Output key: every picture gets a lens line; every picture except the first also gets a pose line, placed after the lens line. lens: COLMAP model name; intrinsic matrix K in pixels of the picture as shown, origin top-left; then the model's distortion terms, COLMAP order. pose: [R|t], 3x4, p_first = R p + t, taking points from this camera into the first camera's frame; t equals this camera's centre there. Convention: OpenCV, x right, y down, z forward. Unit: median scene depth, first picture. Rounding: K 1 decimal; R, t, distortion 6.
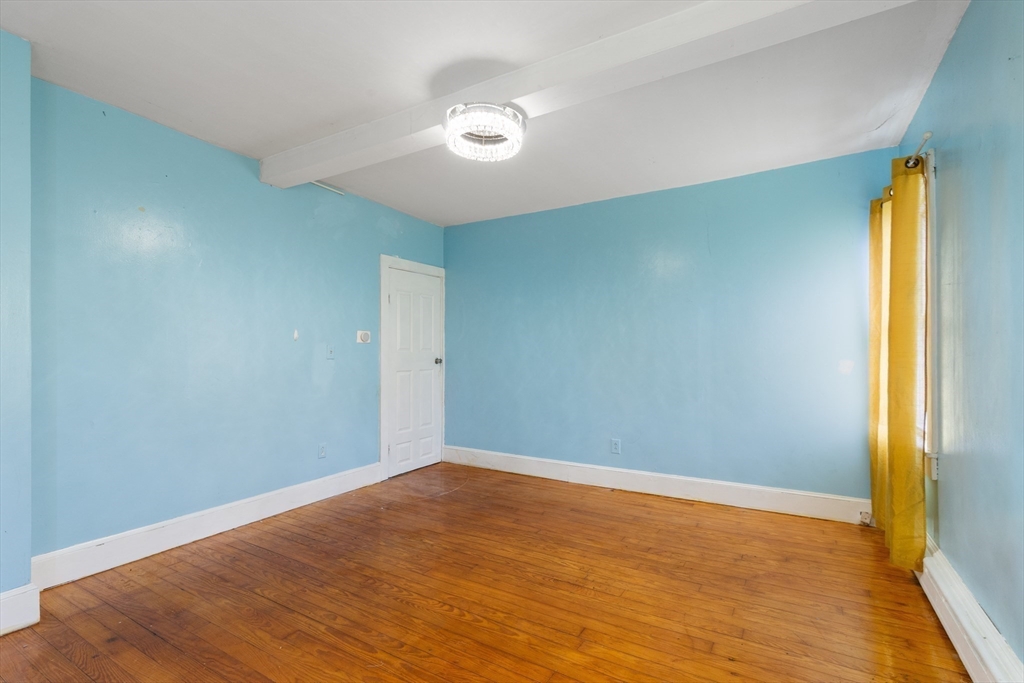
lens RADIAL K [[468.5, 0, 514.2], [0, 468.5, 342.9], [0, 0, 1]] dist [0.014425, -0.001537]
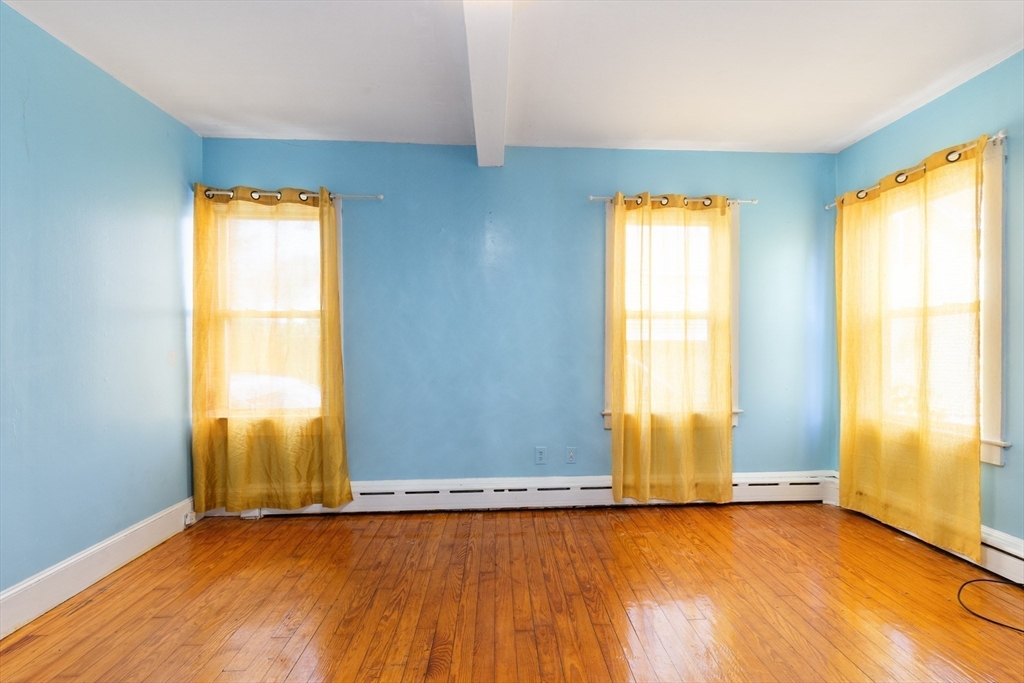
lens RADIAL K [[490.3, 0, 512.0], [0, 490.3, 349.3], [0, 0, 1]] dist [0.016183, -0.001559]
pose [[-0.567874, -0.005923, 0.823094, -0.373334], [-0.014958, 0.999883, -0.003125, 0.023314], [-0.822979, -0.014086, -0.567897, 0.896248]]
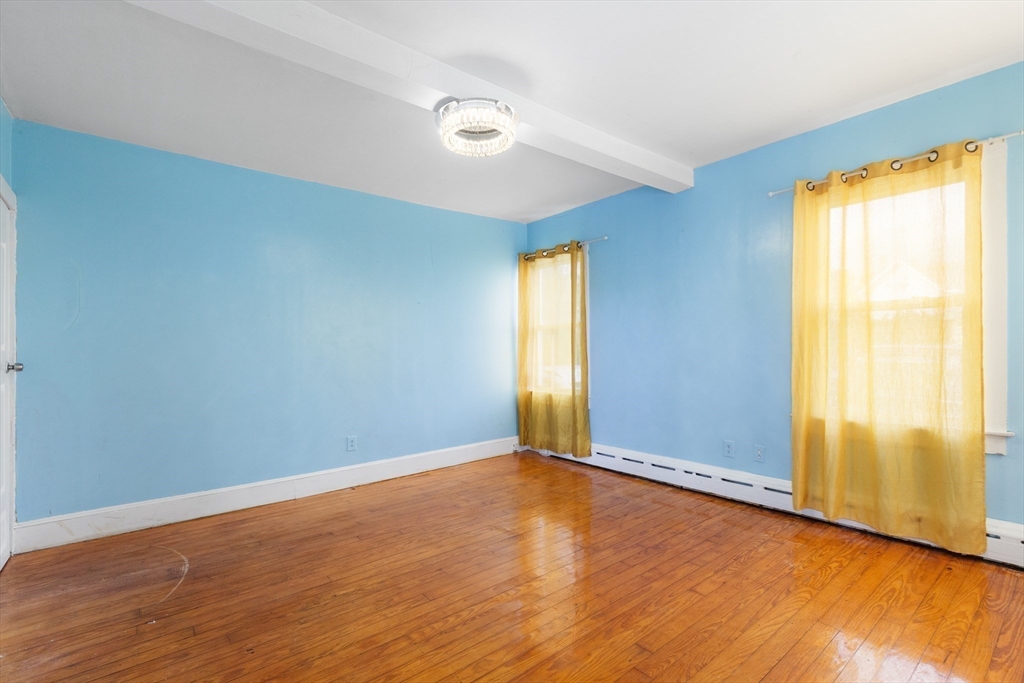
lens RADIAL K [[468.5, 0, 515.0], [0, 468.5, 346.9], [0, 0, 1]] dist [0.014425, -0.001537]
pose [[0.336549, -0.000515, 0.941666, -0.677965], [-0.005437, 0.999982, 0.002490, 0.016082], [-0.941650, -0.005957, 0.336540, 0.400627]]
